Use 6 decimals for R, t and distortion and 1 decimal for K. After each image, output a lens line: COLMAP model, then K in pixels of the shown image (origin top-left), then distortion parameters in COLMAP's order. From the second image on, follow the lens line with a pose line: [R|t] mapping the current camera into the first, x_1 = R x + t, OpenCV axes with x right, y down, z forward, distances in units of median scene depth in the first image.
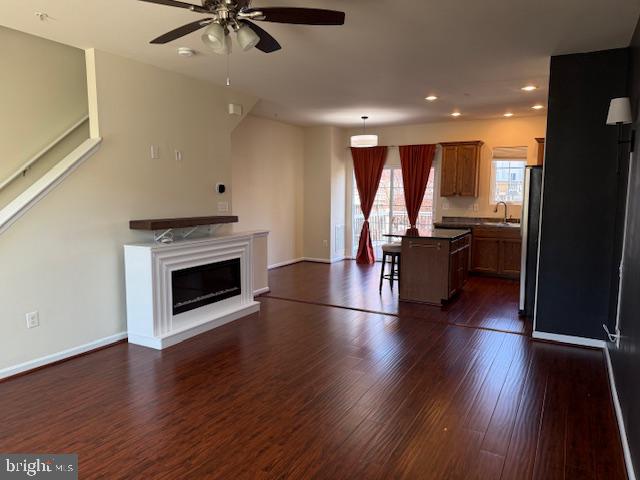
lens RADIAL K [[448.1, 0, 320.2], [0, 448.1, 239.7], [0, 0, 1]] dist [0.003557, -0.028306]
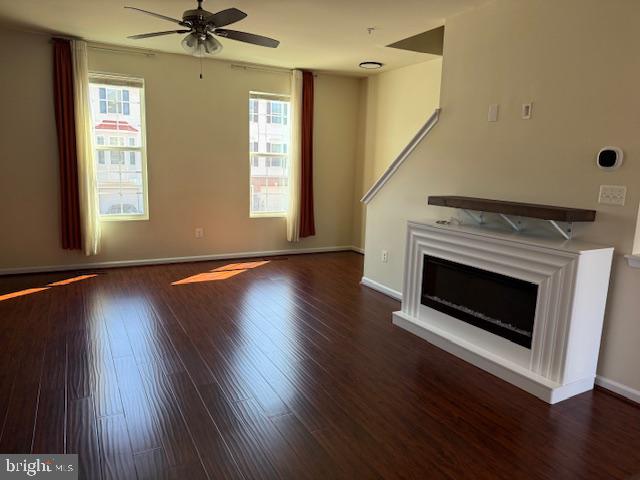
lens RADIAL K [[448.1, 0, 320.5], [0, 448.1, 240.6], [0, 0, 1]] dist [0.003557, -0.028306]
pose [[-0.554293, 0.114356, -0.824429, 0.475917], [-0.116615, 0.970076, 0.212963, -0.112350], [0.824112, 0.214185, -0.524370, 1.227333]]
